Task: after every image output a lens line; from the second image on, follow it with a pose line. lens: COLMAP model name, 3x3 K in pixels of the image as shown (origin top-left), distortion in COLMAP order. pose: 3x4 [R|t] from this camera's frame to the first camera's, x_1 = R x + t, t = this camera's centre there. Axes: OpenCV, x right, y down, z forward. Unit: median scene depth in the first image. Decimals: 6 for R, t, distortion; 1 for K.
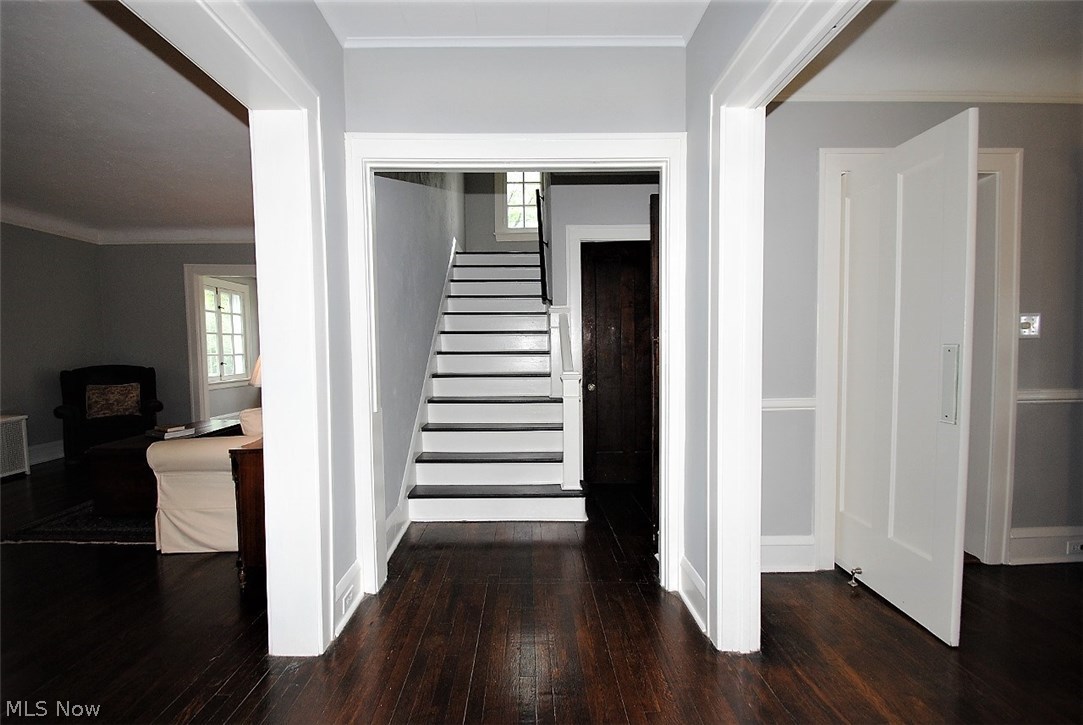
lens RADIAL K [[469.7, 0, 531.8], [0, 469.7, 373.2], [0, 0, 1]] dist [0.013405, -0.016658]
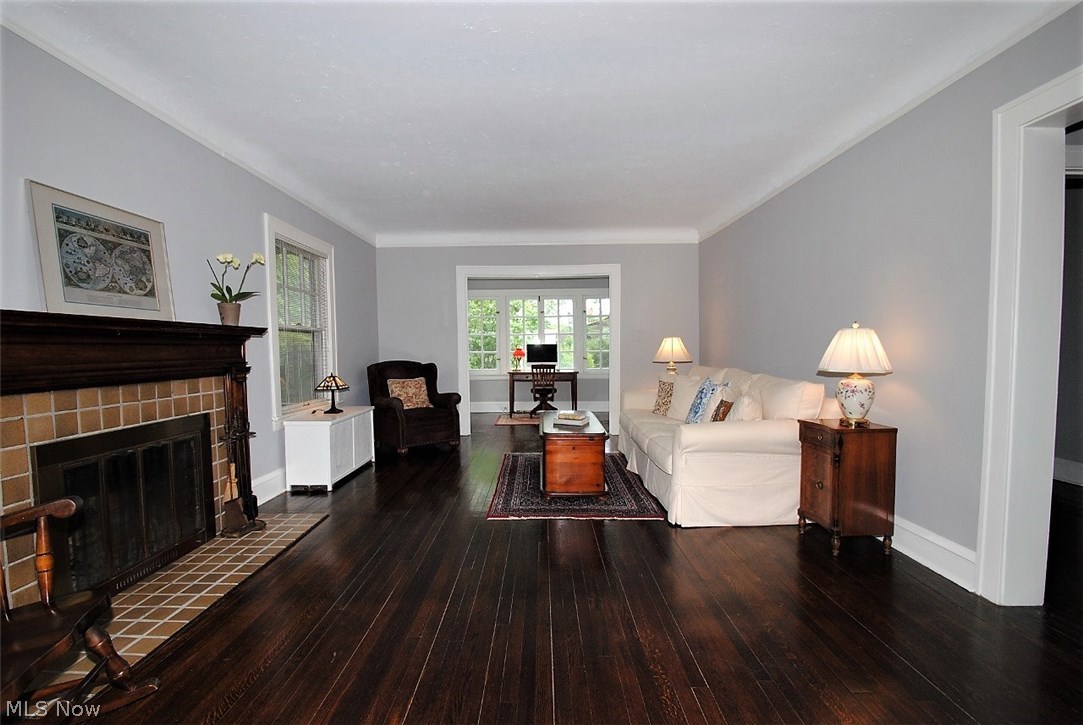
lens RADIAL K [[469.7, 0, 531.8], [0, 469.7, 373.2], [0, 0, 1]] dist [0.013405, -0.016658]
pose [[0.999741, 0.006924, -0.021673, -0.599534], [-0.006966, 0.999974, -0.001888, 0.011246], [0.021659, 0.002038, 0.999763, -0.070516]]
